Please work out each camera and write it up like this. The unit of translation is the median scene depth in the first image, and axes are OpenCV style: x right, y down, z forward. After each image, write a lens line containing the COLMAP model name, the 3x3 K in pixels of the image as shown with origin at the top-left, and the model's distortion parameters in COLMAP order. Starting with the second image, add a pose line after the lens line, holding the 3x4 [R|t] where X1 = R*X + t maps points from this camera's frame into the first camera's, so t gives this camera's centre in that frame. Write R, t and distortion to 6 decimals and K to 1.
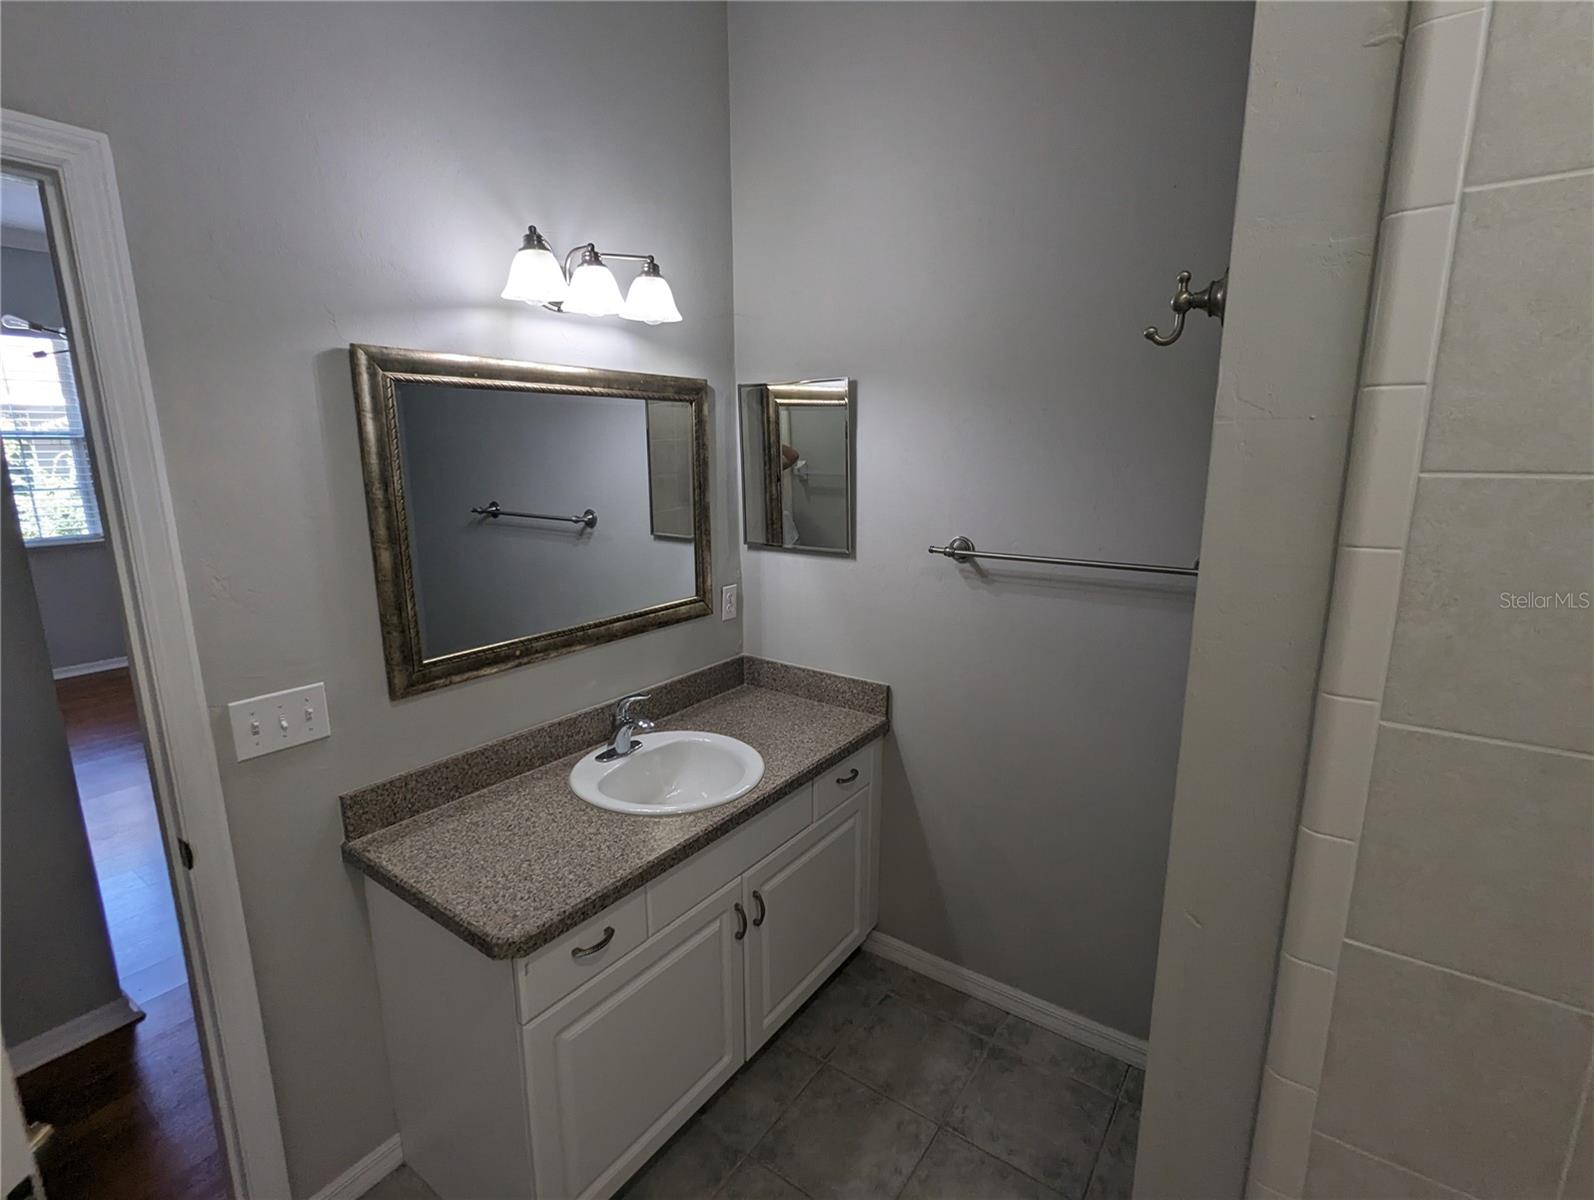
lens RADIAL K [[756.6, 0, 800.4], [0, 756.6, 603.1], [0, 0, 1]] dist [-0.000804, 0.001099]
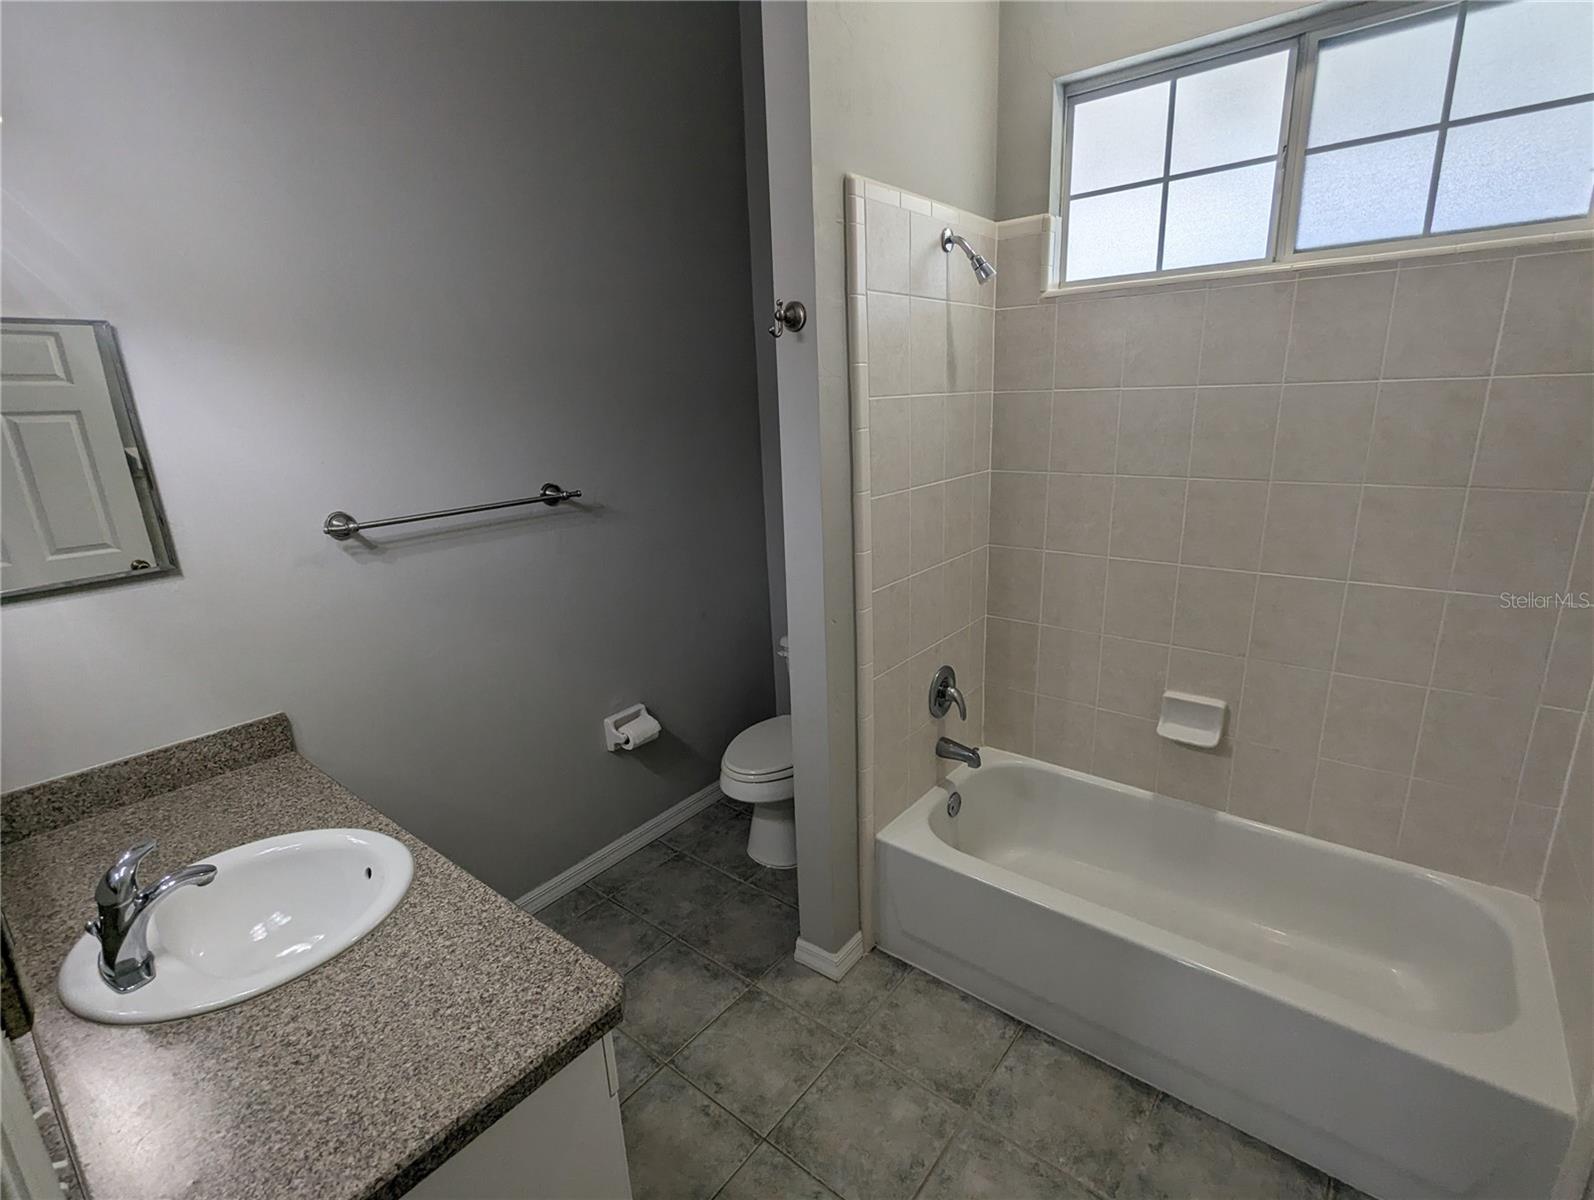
lens RADIAL K [[756.6, 0, 801.1], [0, 756.6, 599.5], [0, 0, 1]] dist [-0.000804, 0.001099]
pose [[0.057326, -0.266154, 0.962224, -0.659246], [0.243757, 0.938371, 0.245034, -0.075485], [-0.968141, 0.220502, 0.118670, 0.371338]]
